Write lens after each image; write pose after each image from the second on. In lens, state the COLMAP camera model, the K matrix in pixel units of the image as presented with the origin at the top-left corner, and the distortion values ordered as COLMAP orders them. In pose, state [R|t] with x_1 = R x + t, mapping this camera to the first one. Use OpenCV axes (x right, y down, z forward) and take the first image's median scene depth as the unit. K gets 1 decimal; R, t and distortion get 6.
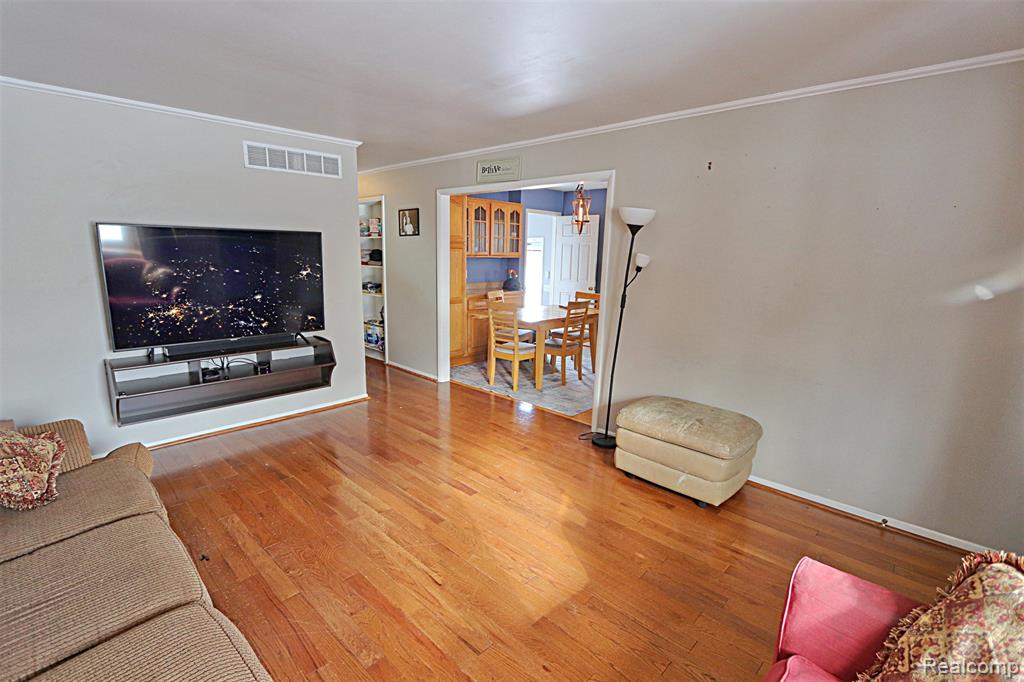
lens RADIAL K [[472.0, 0, 502.5], [0, 472.0, 345.7], [0, 0, 1]] dist [-0.018371, 0.002006]
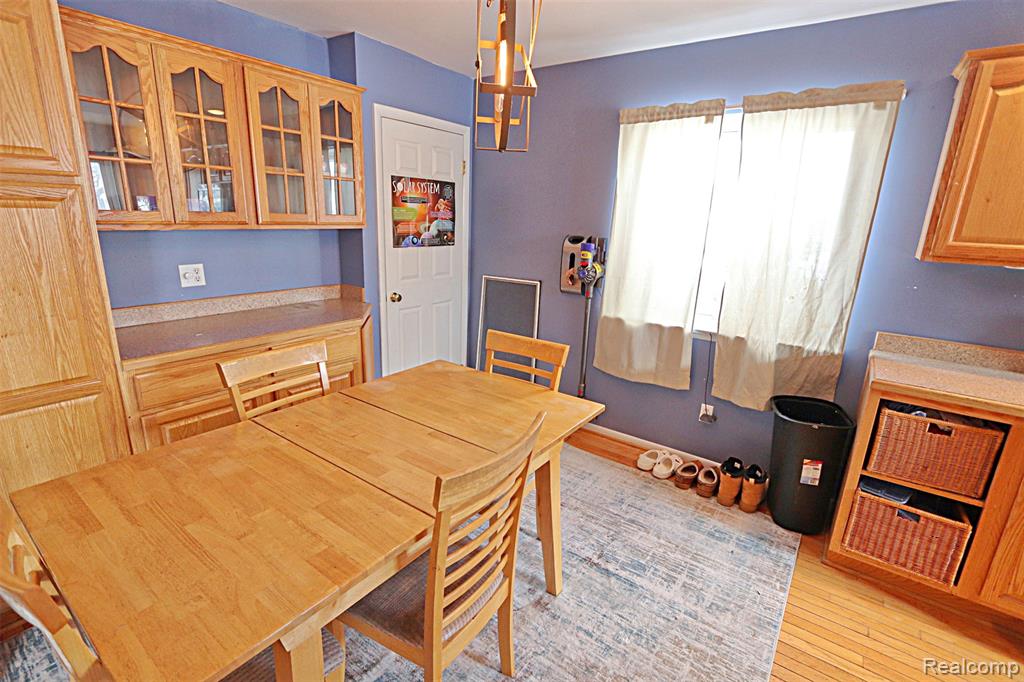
lens RADIAL K [[472.0, 0, 506.4], [0, 472.0, 344.7], [0, 0, 1]] dist [-0.018371, 0.002006]
pose [[0.990618, -0.023213, 0.134677, 0.217553], [0.013352, 0.997193, 0.073667, -0.243711], [-0.136009, -0.071178, 0.988147, 1.221512]]
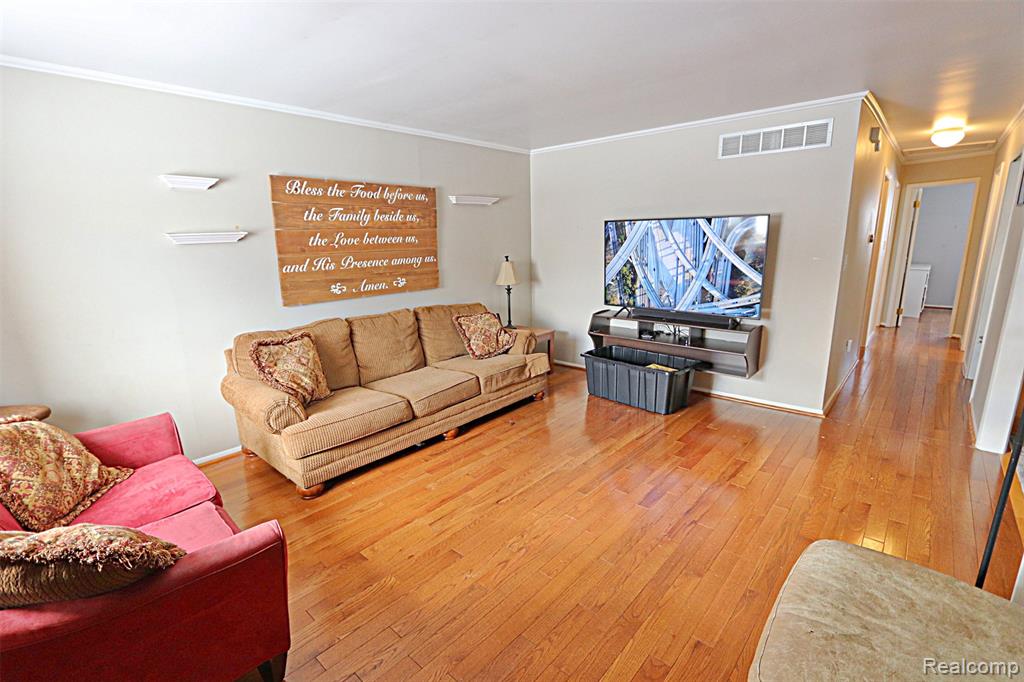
lens RADIAL K [[472.0, 0, 502.1], [0, 472.0, 342.6], [0, 0, 1]] dist [-0.018371, 0.002006]
pose [[0.033590, 0.204467, -0.978297, 0.648051], [-0.176334, 0.964706, 0.195572, -0.100605], [0.983757, 0.165937, 0.068459, 0.540514]]
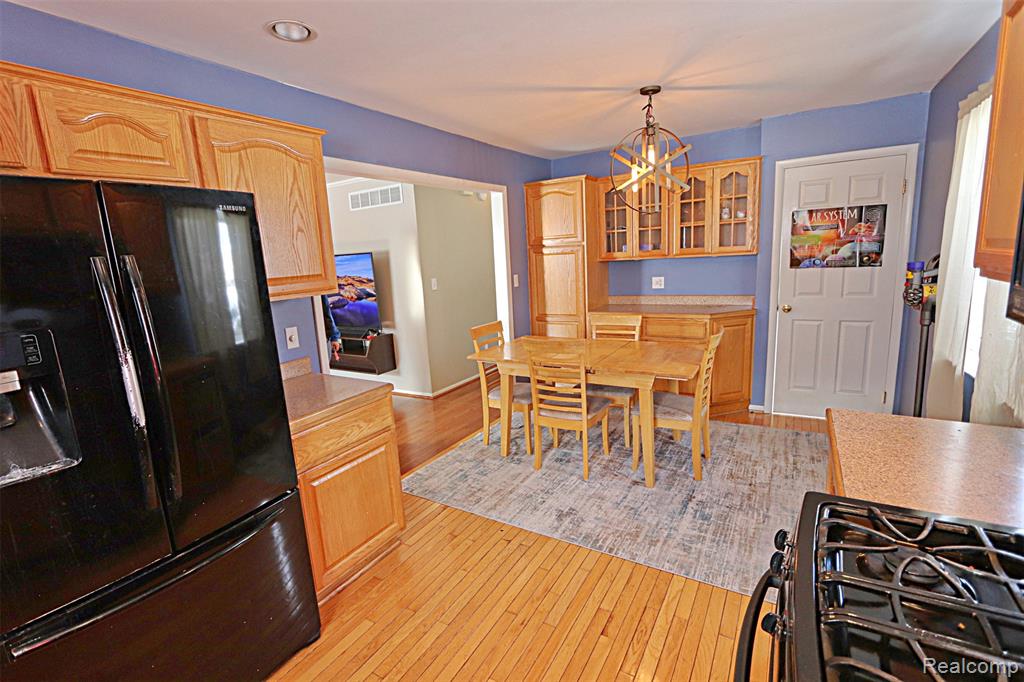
lens RADIAL K [[472.0, 0, 497.8], [0, 472.0, 344.4], [0, 0, 1]] dist [-0.018371, 0.002006]
pose [[0.209326, 0.151400, -0.966054, 1.105654], [-0.131101, 0.983367, 0.125706, -0.237198], [0.969018, 0.100337, 0.225693, 1.254361]]
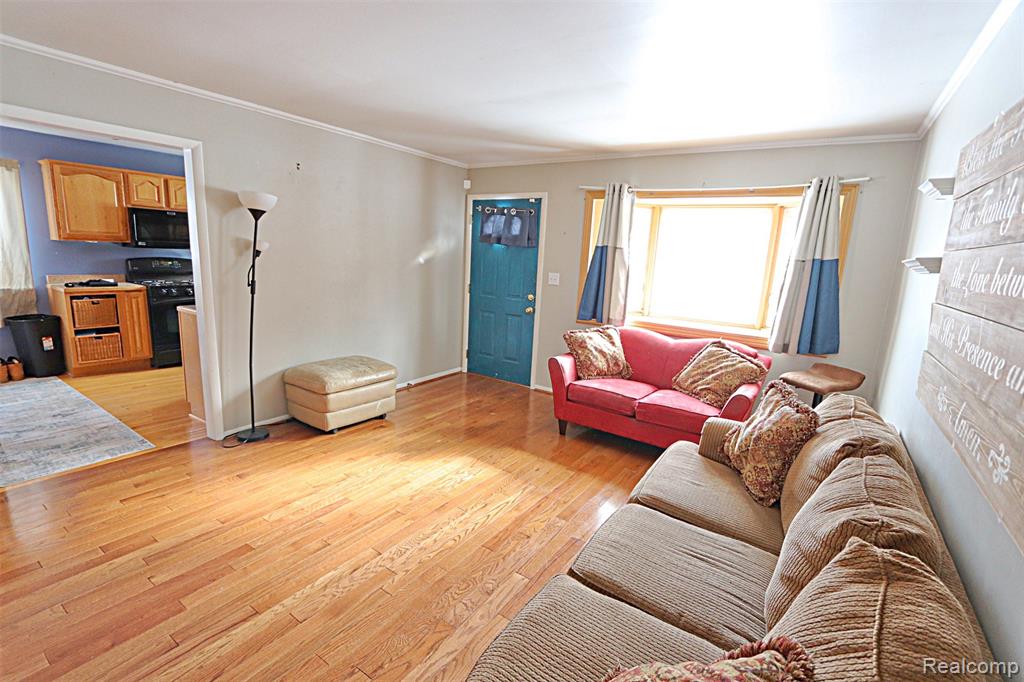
lens RADIAL K [[472.0, 0, 503.2], [0, 472.0, 347.3], [0, 0, 1]] dist [-0.018371, 0.002006]
pose [[-0.166234, -0.225411, 0.959977, -0.828755], [0.141262, 0.958038, 0.249417, -0.149896], [-0.975916, 0.177069, -0.127417, 0.660052]]
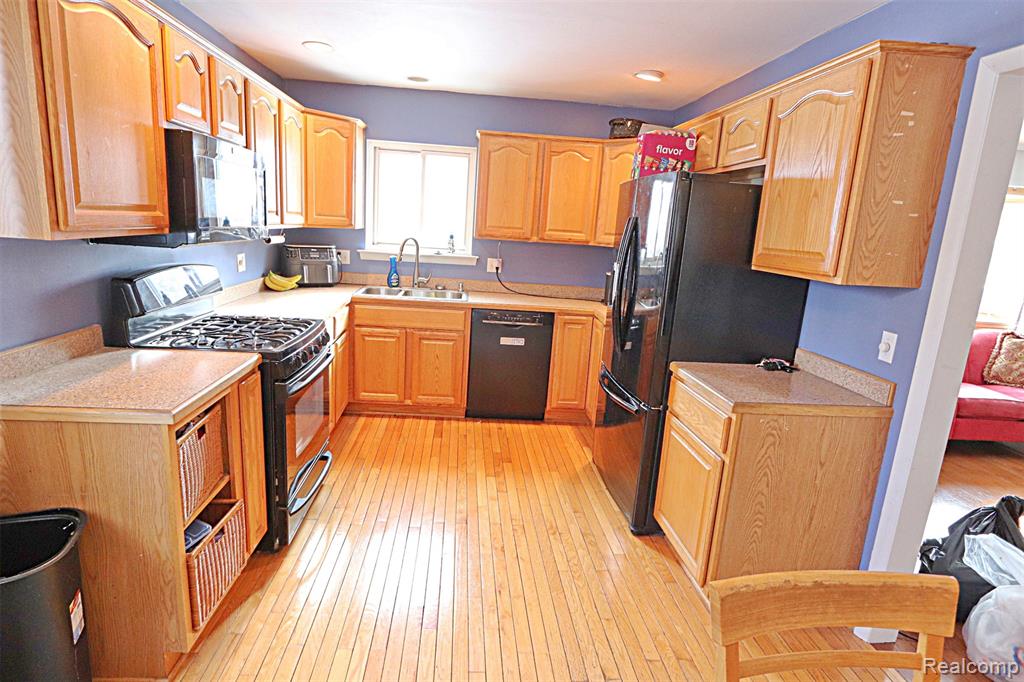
lens RADIAL K [[552.3, 0, 504.7], [0, 552.3, 342.7], [0, 0, 1]] dist [-0.017428, 0.001686]
pose [[-0.744008, -0.209489, 0.634481, 0.231364], [0.053053, 0.928060, 0.368632, -0.365185], [-0.666061, 0.307926, -0.679371, 1.813094]]
